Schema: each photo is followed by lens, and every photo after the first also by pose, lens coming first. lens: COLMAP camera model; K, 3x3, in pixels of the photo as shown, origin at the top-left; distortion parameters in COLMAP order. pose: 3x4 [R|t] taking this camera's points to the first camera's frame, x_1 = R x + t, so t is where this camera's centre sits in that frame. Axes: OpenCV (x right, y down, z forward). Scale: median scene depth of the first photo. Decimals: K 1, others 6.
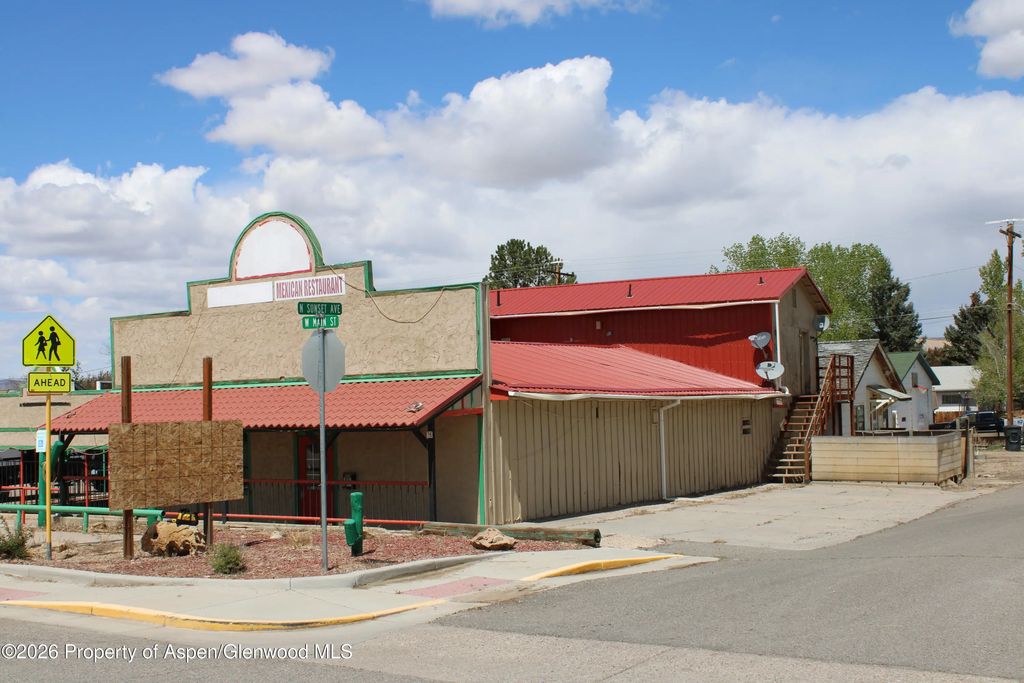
lens RADIAL K [[1178.8, 0, 512.0], [0, 1178.8, 341.5], [0, 0, 1]] dist [-0.110092, 0.018030]
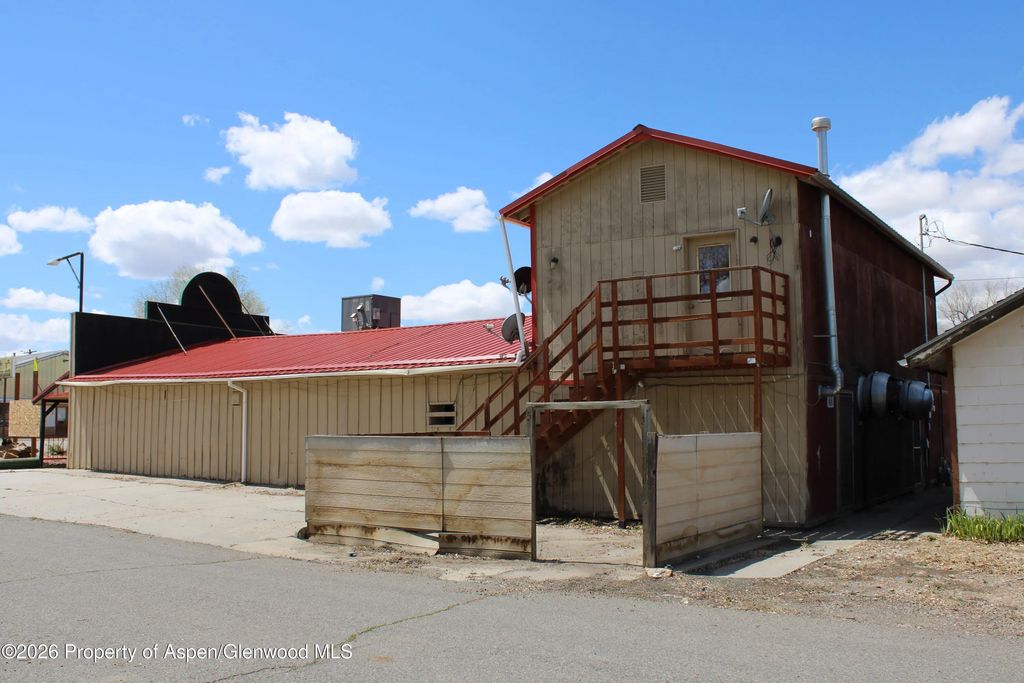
lens RADIAL K [[985.5, 0, 512.0], [0, 985.5, 341.5], [0, 0, 1]] dist [-0.079502, -0.001923]
pose [[-0.052236, -0.063022, -0.996644, 1.013326], [0.058828, 0.996079, -0.066070, 0.088125], [0.996901, -0.062082, -0.048323, 1.340088]]
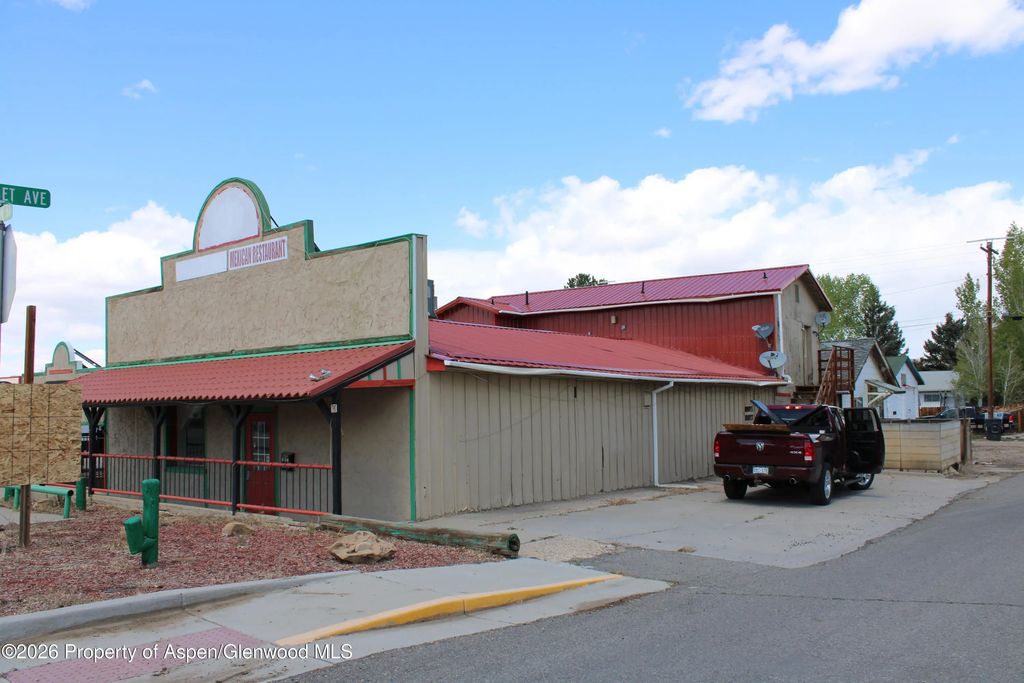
lens RADIAL K [[846.7, 0, 512.0], [0, 846.7, 341.5], [0, 0, 1]] dist [-0.175370, 0.163137]
pose [[0.994839, 0.000806, -0.101461, 0.085985], [-0.003037, 0.999757, -0.021832, 0.033538], [0.101419, 0.022028, 0.994600, 0.320395]]
